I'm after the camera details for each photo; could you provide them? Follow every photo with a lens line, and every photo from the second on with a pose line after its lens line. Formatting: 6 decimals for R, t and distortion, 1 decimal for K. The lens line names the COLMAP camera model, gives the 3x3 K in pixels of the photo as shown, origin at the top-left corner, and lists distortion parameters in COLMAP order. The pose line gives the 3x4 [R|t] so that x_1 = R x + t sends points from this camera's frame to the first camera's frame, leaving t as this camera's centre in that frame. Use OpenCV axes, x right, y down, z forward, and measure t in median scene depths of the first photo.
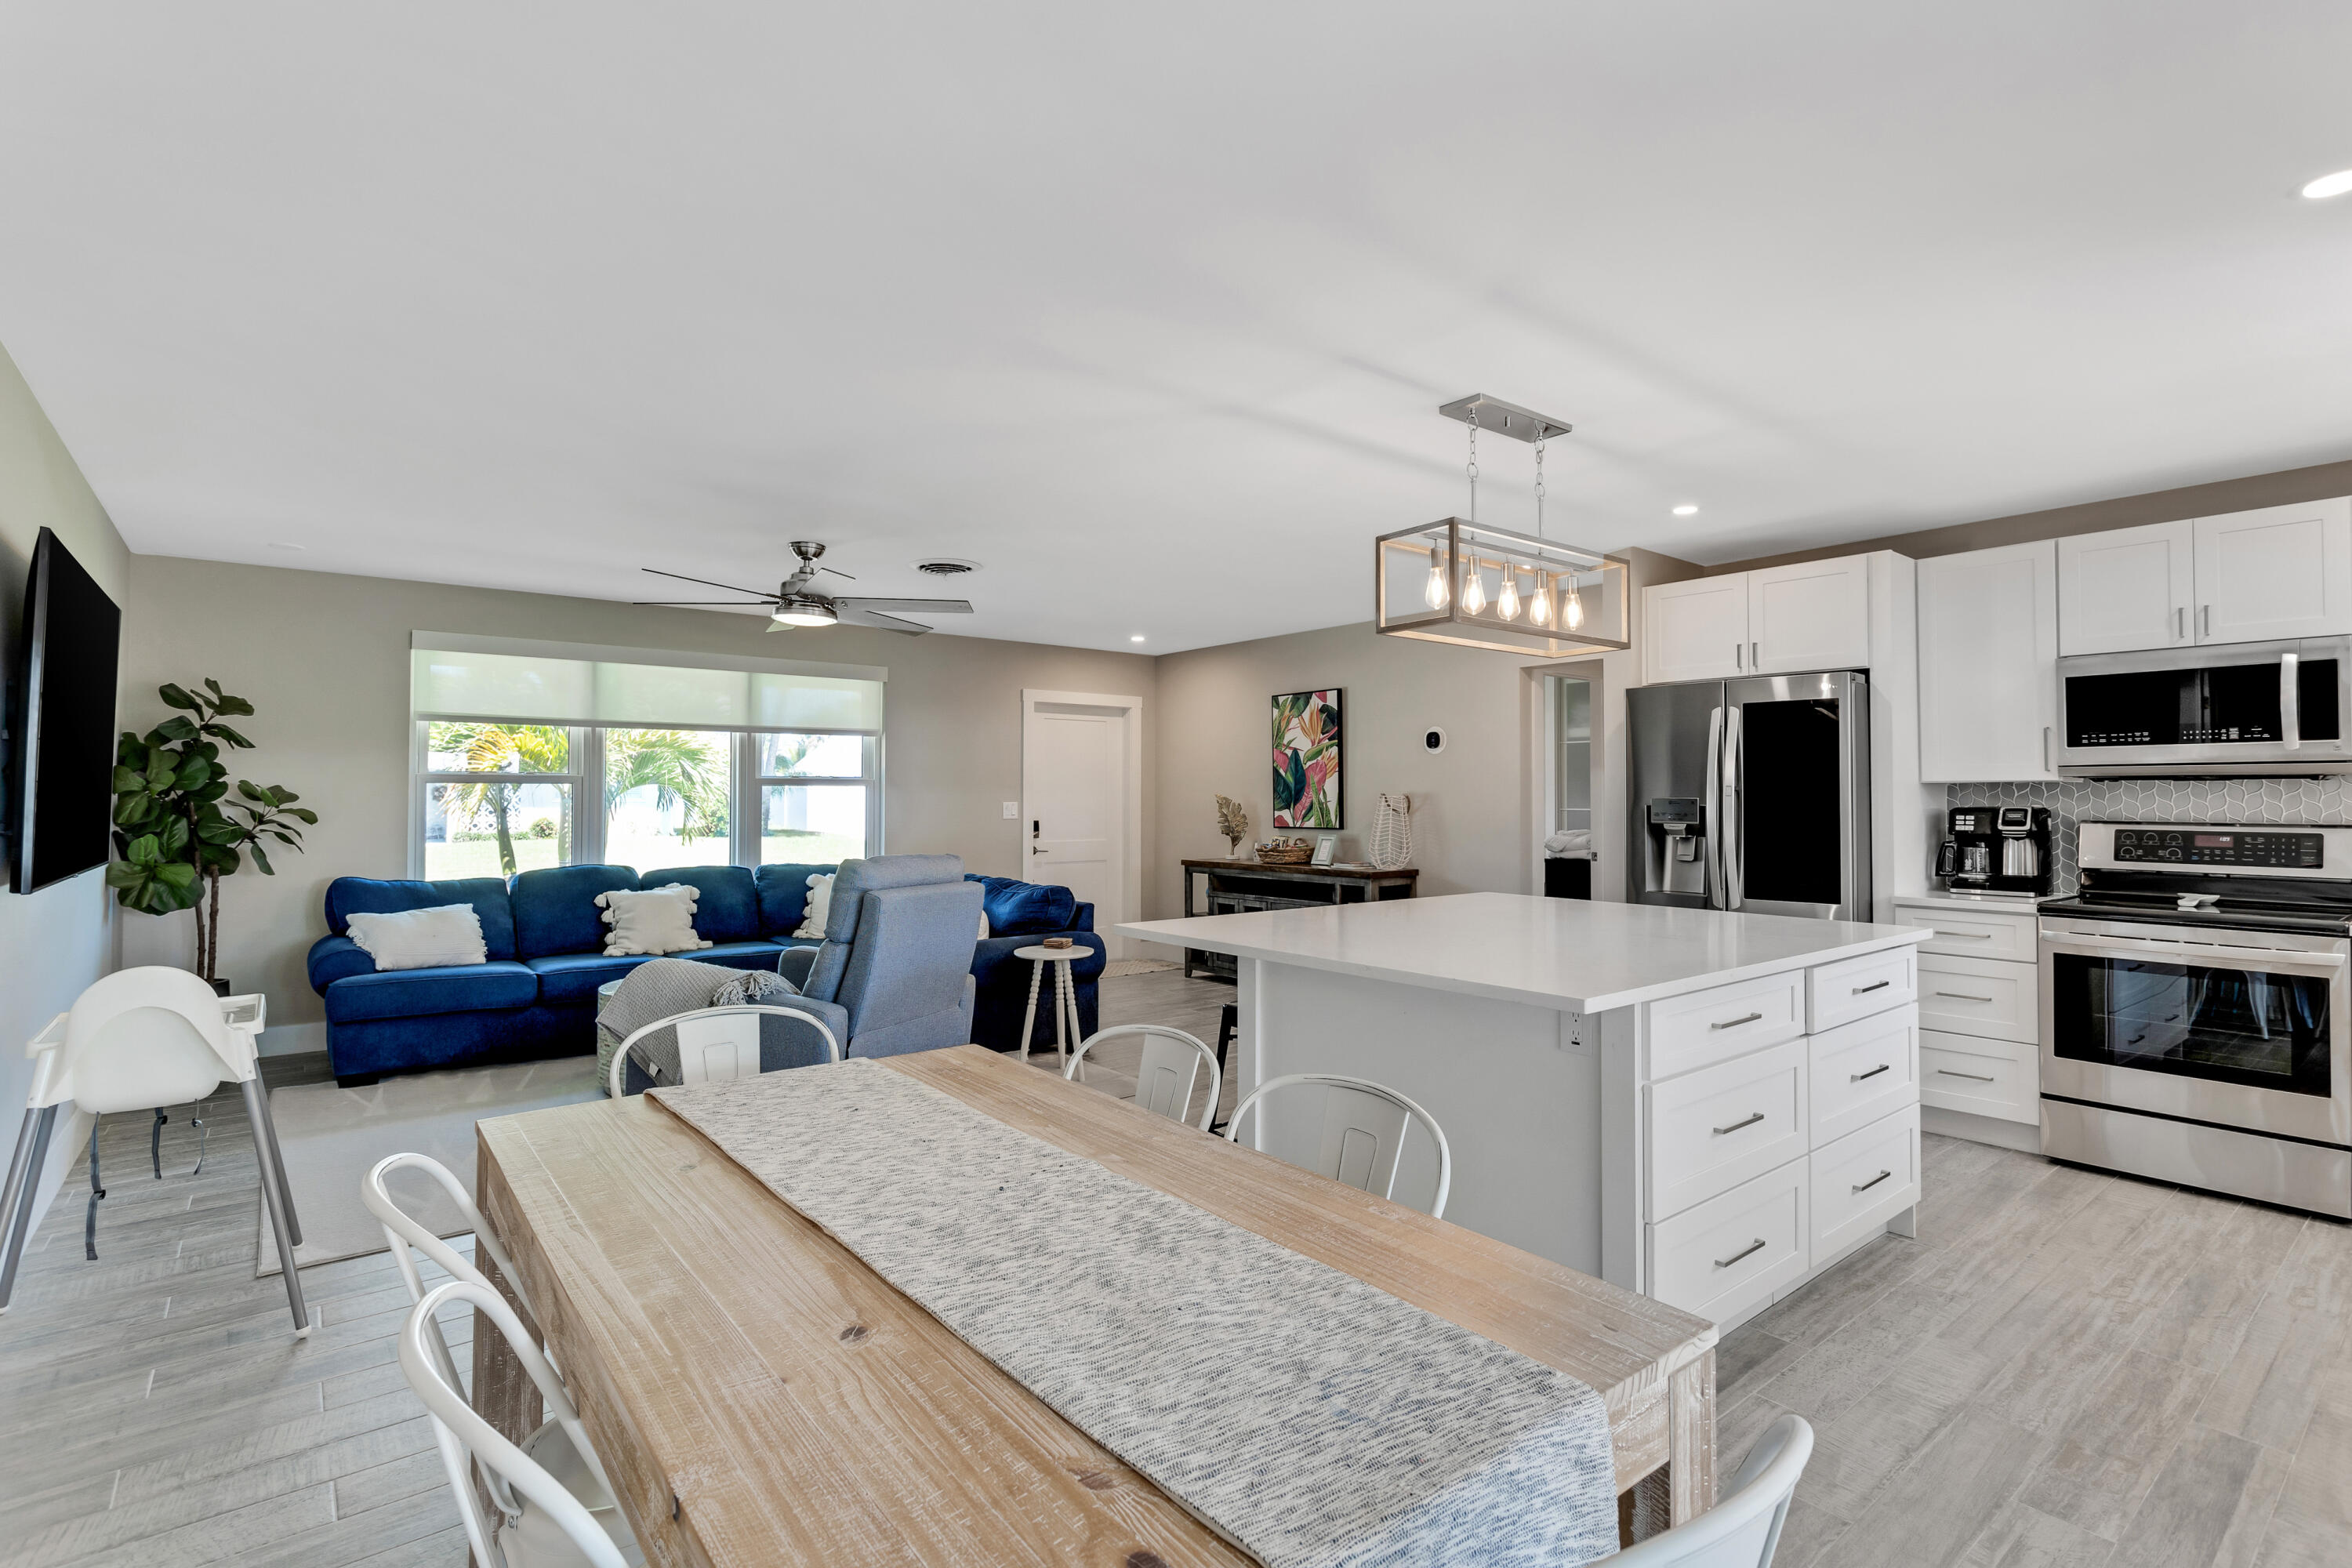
lens RADIAL K [[1108.9, 0, 1176.0], [0, 1108.9, 784.0], [0, 0, 1]] dist [-0.000136, -0.000526]
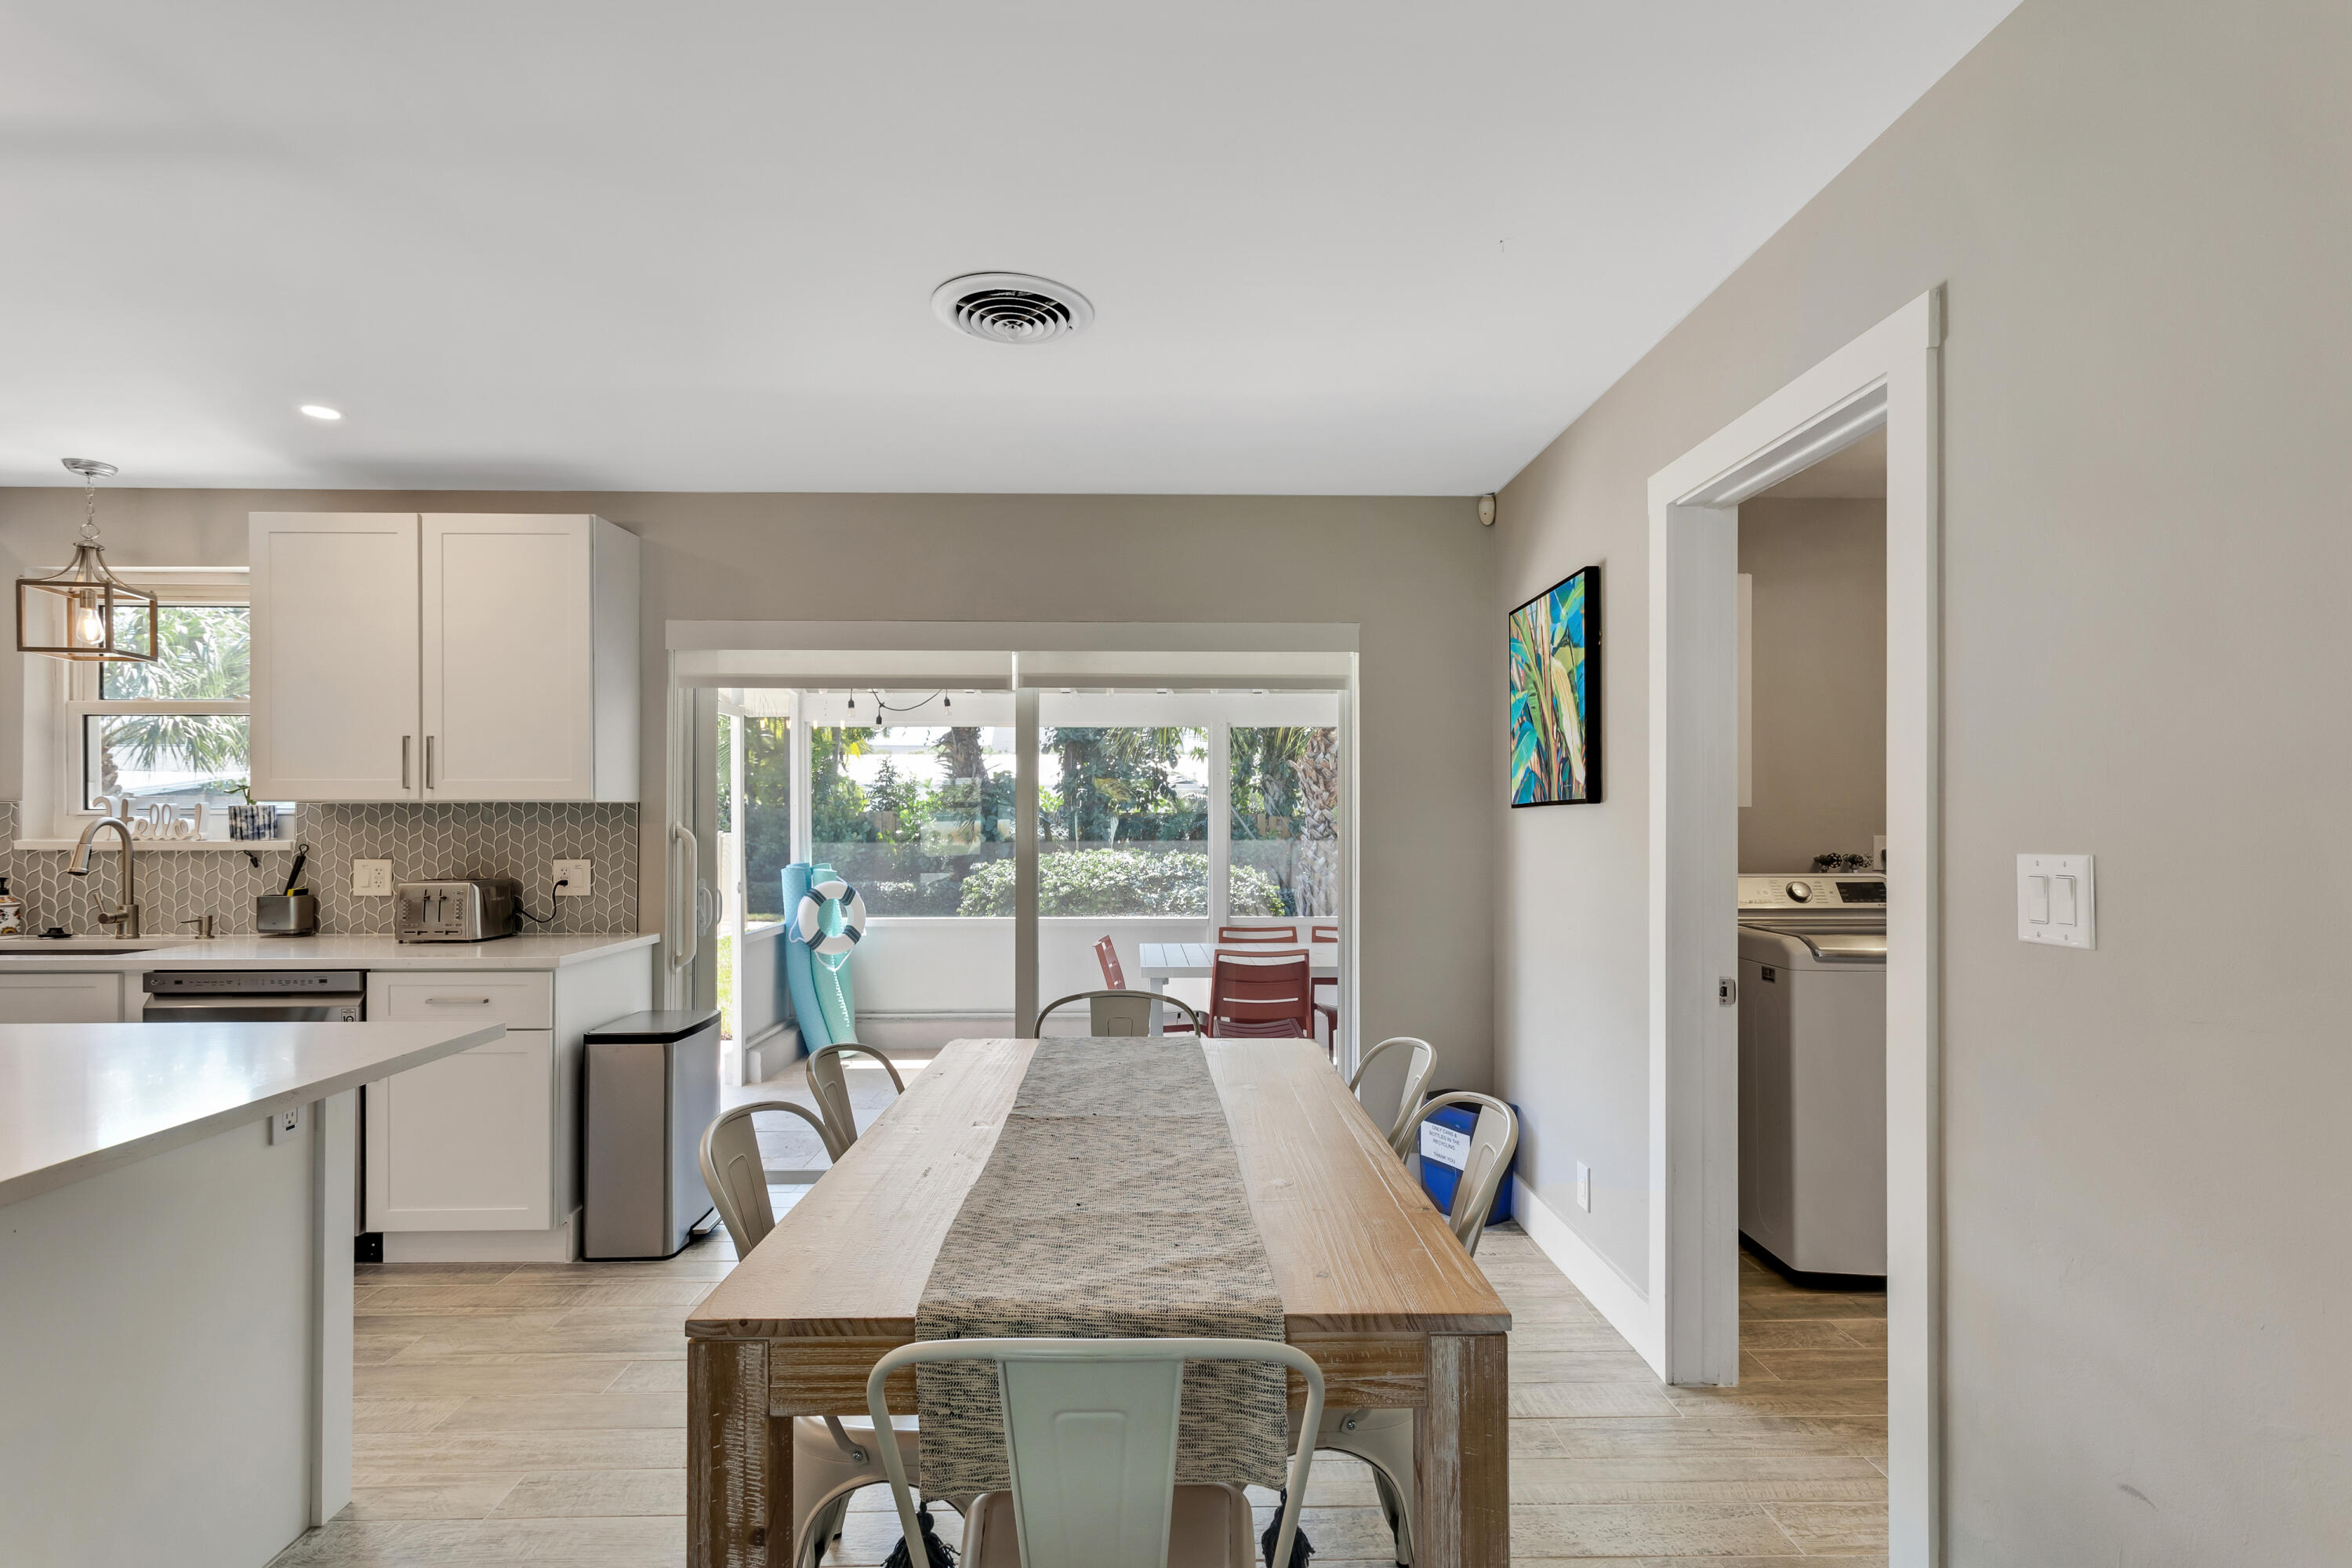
lens RADIAL K [[1124.5, 0, 1178.3], [0, 1124.5, 807.3], [0, 0, 1]] dist [0.002071, 0.001148]
pose [[-0.793720, 0.002992, 0.608276, -0.321645], [-0.007950, 0.999851, -0.015292, 0.001592], [-0.608231, -0.016973, -0.793578, 0.605584]]
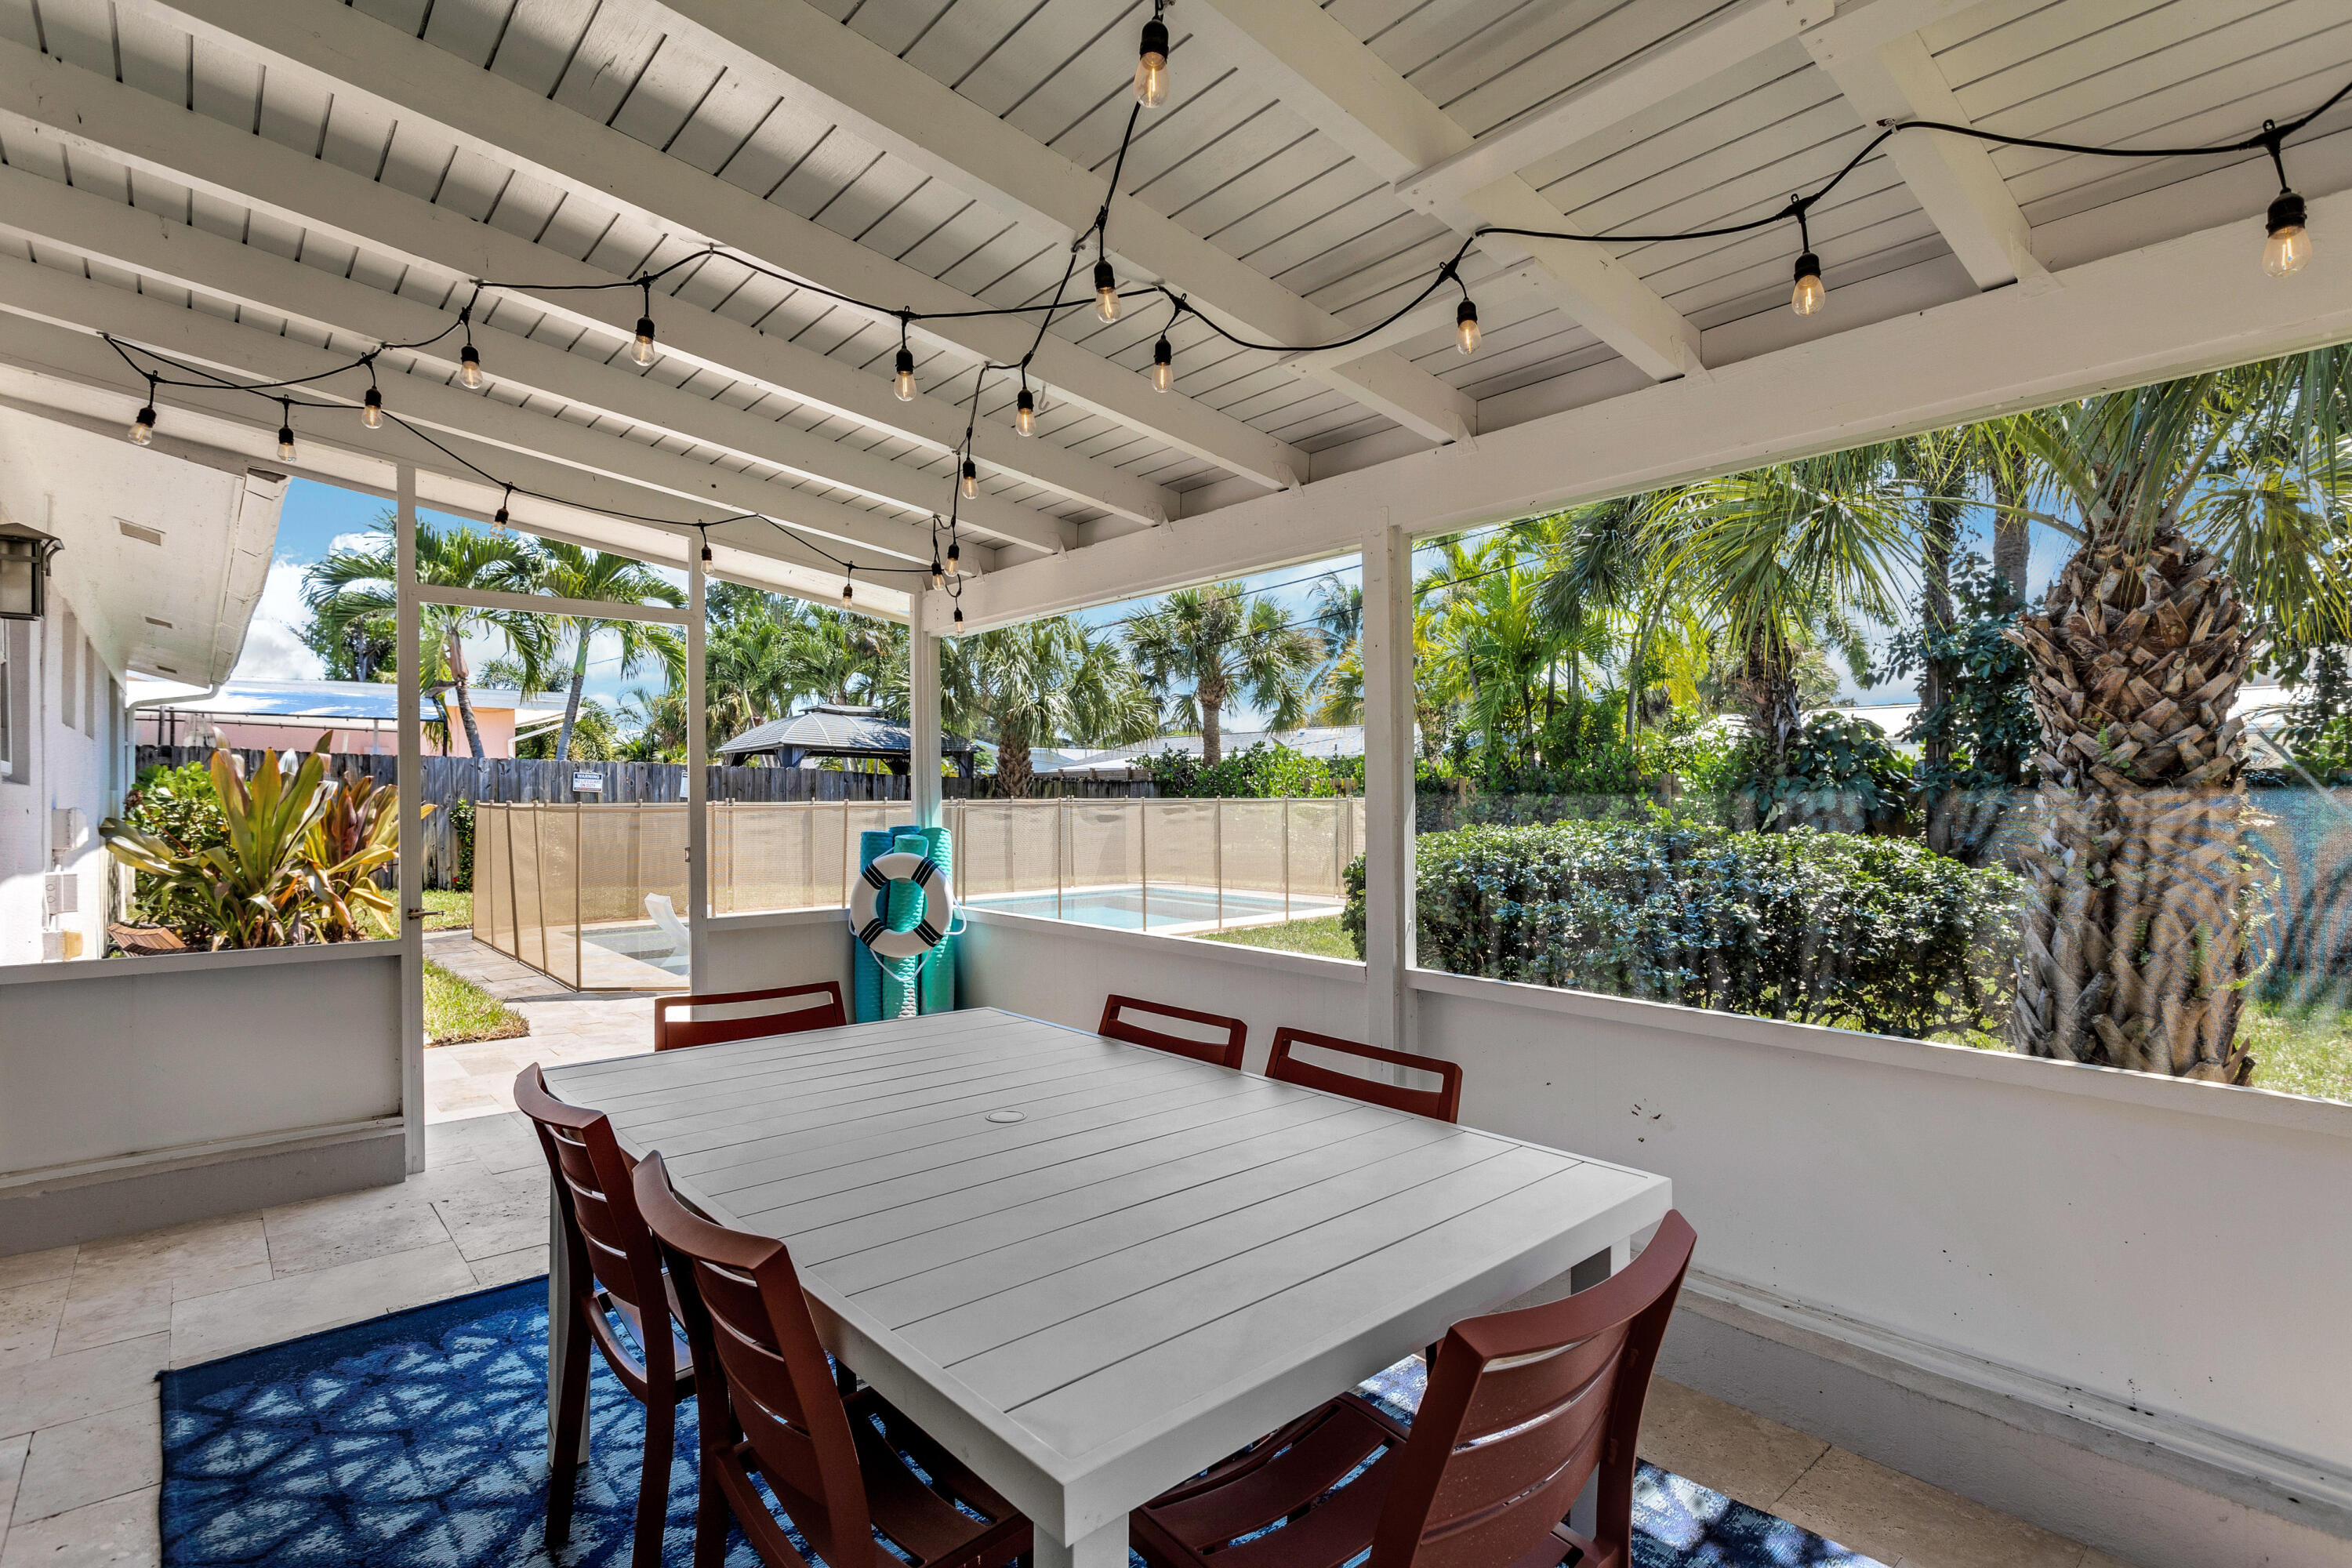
lens RADIAL K [[1124.5, 0, 1178.3], [0, 1124.5, 807.3], [0, 0, 1]] dist [0.002071, 0.001148]
pose [[-0.047994, -0.016311, 0.998714, -0.120059], [-0.008000, 0.999841, 0.015945, 0.018899], [-0.998816, -0.007225, -0.048117, -0.417161]]
